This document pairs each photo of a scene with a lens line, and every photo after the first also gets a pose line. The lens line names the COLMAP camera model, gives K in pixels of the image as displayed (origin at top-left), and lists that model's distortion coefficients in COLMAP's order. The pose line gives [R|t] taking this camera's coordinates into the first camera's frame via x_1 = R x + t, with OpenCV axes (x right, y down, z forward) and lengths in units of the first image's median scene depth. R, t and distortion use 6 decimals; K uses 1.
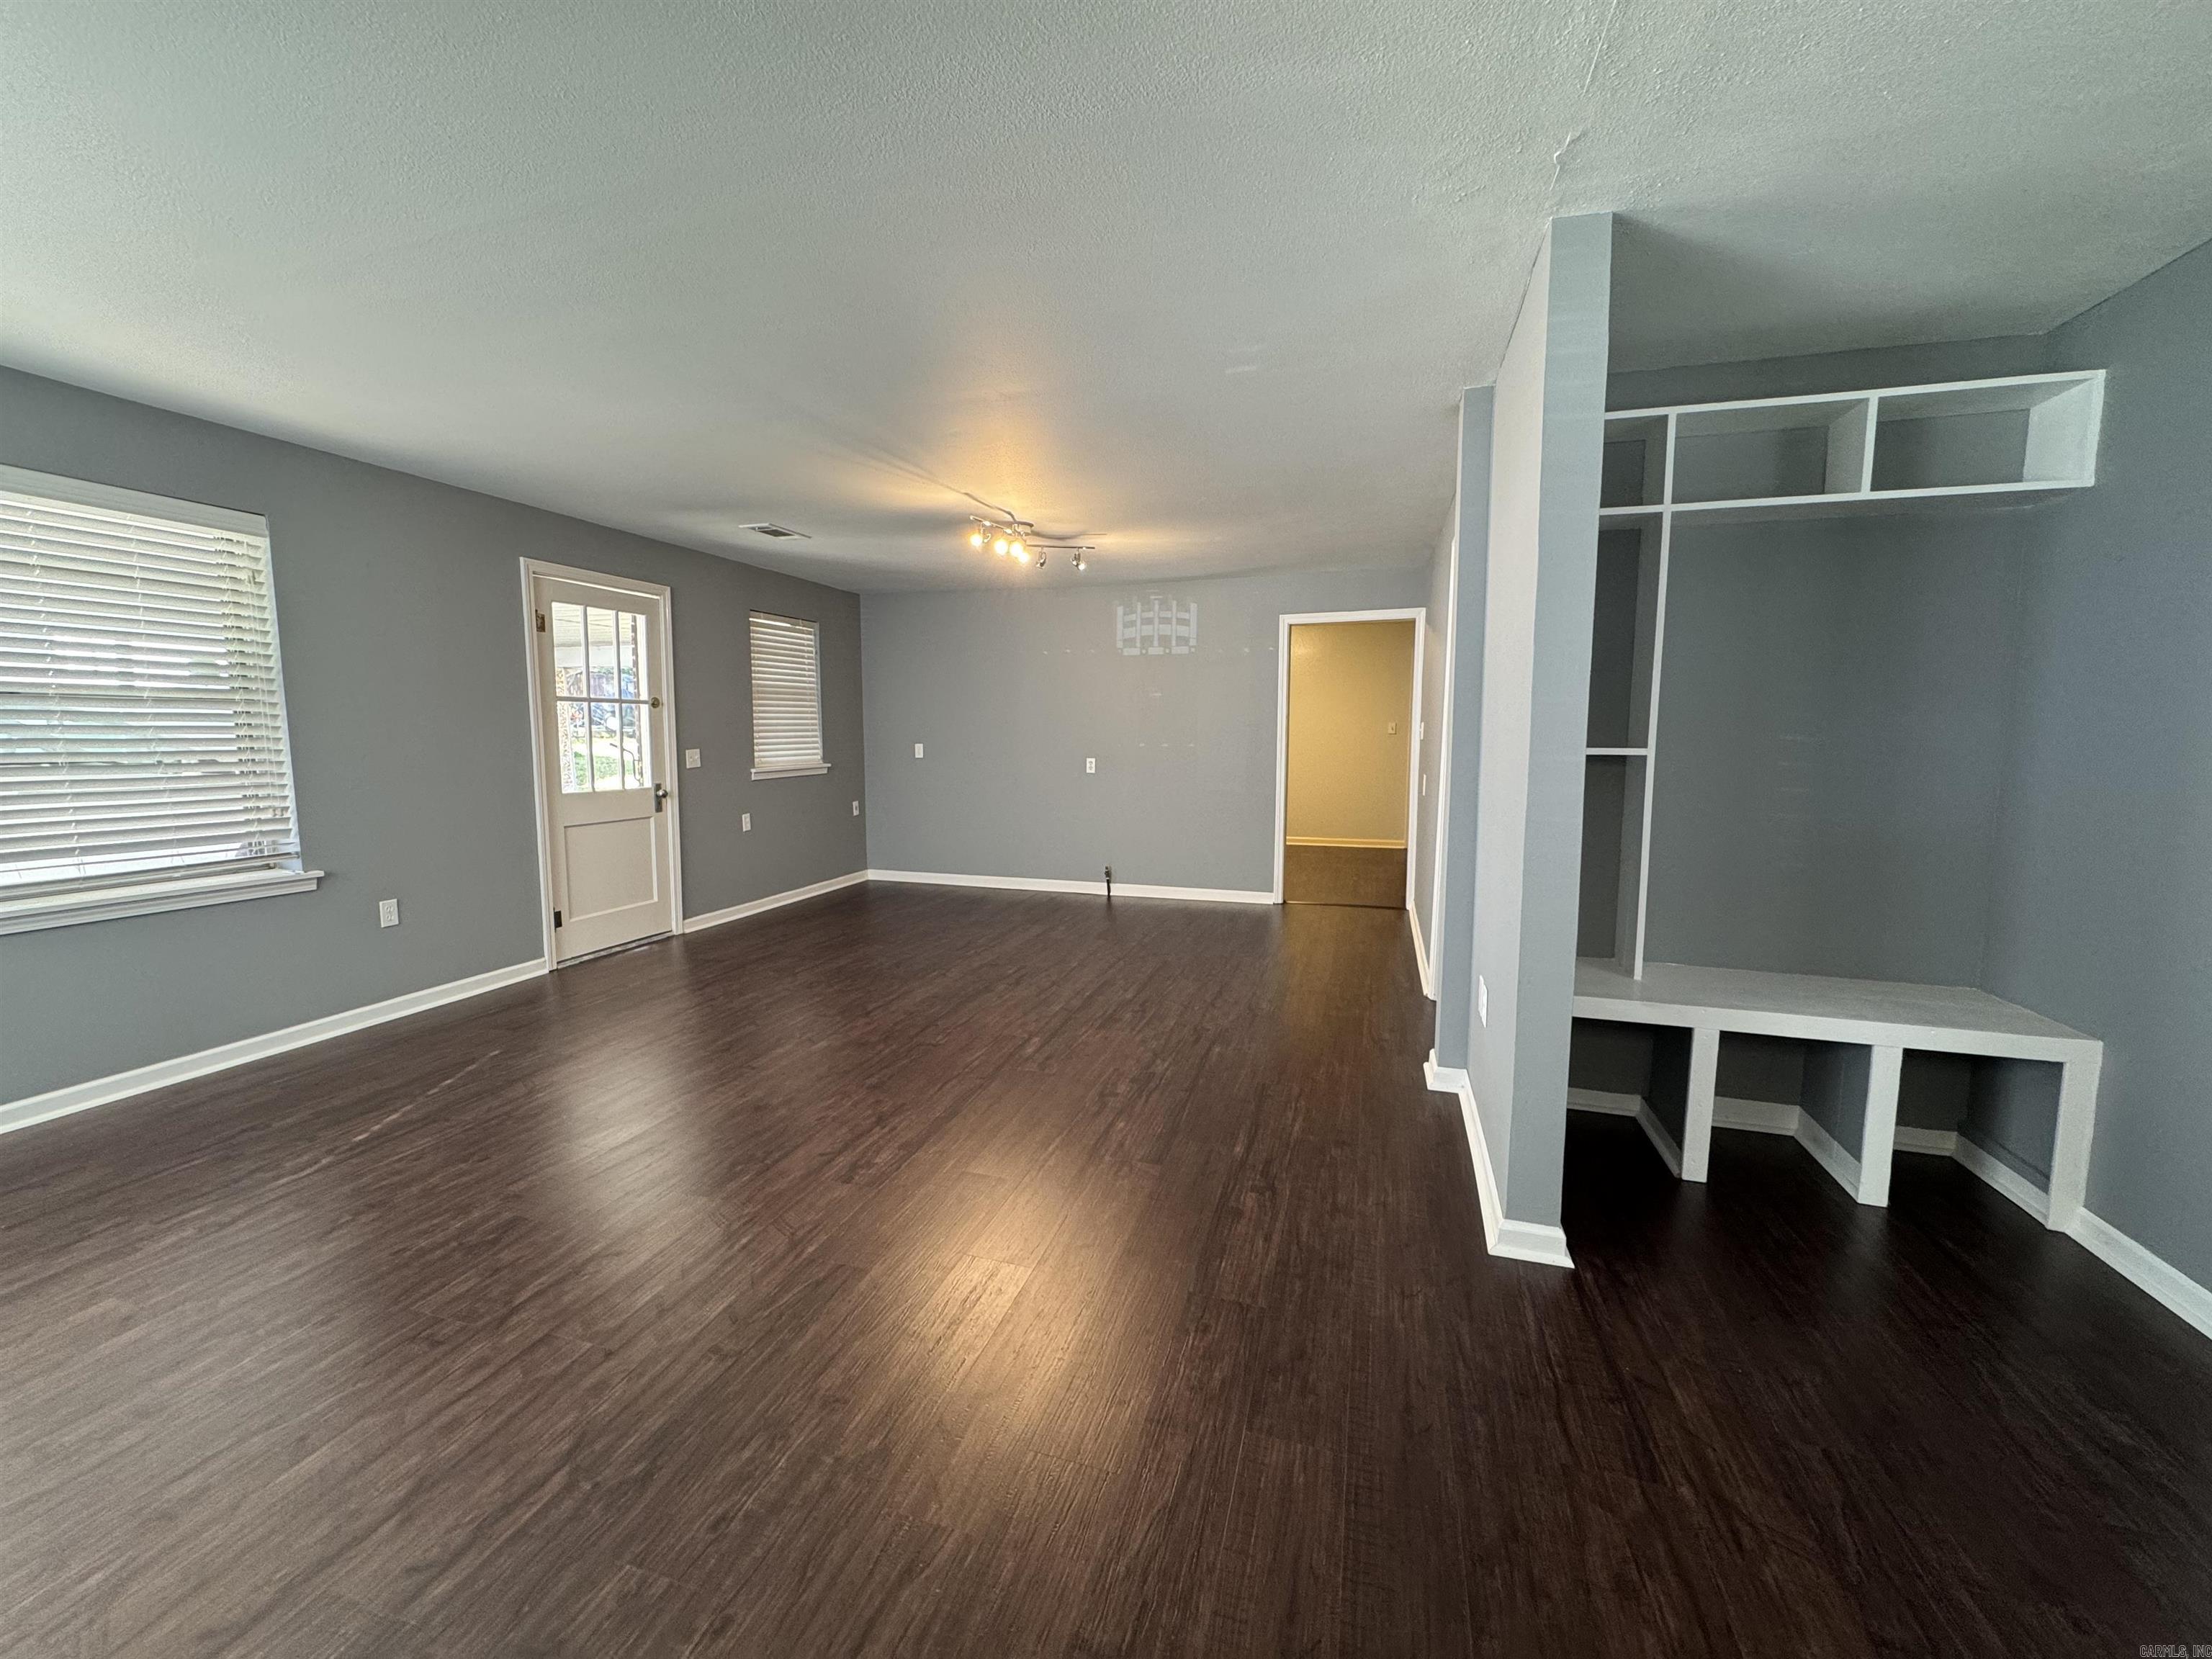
lens RADIAL K [[876.1, 0, 1106.0], [0, 876.1, 829.5], [0, 0, 1]] dist [-0.007697, 0.000192]
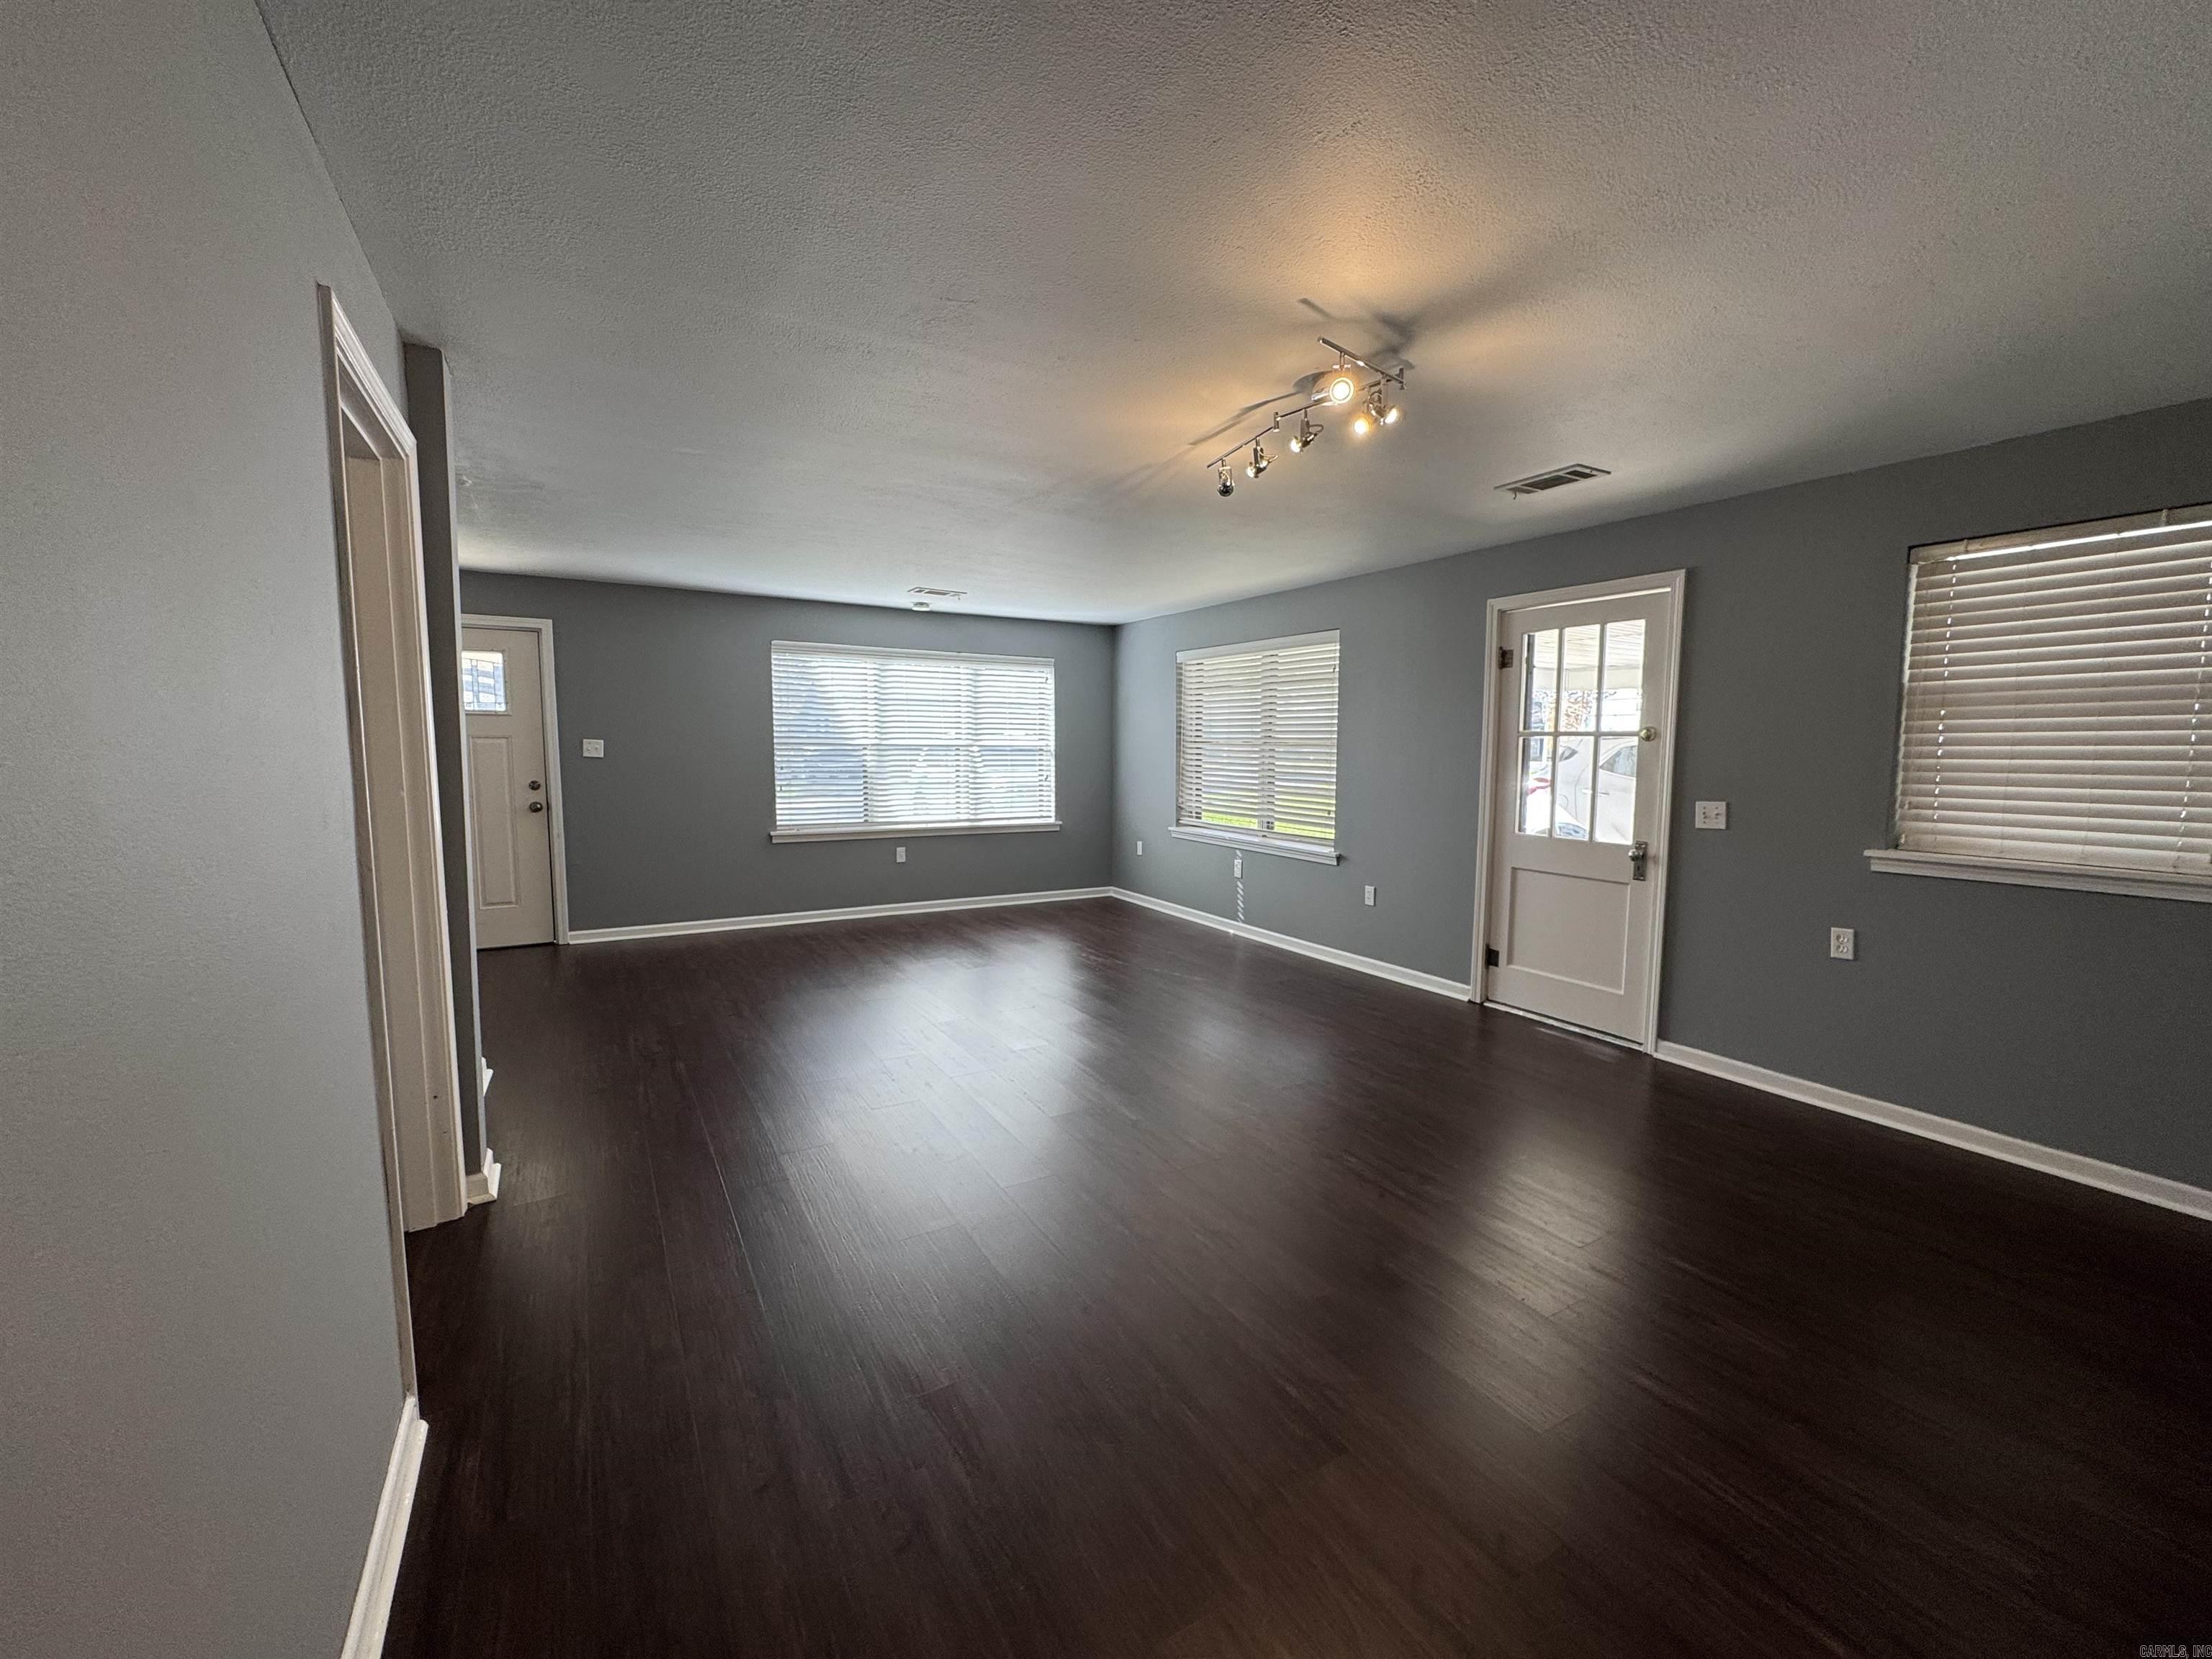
lens RADIAL K [[903.0, 0, 1120.2], [0, 903.0, 830.8], [0, 0, 1]] dist [0.000670, 0.000186]
pose [[-0.670450, 0.058554, -0.739640, 0.387463], [-0.095646, 0.981743, 0.164418, -0.159438], [0.735764, 0.180978, -0.652609, 1.280556]]
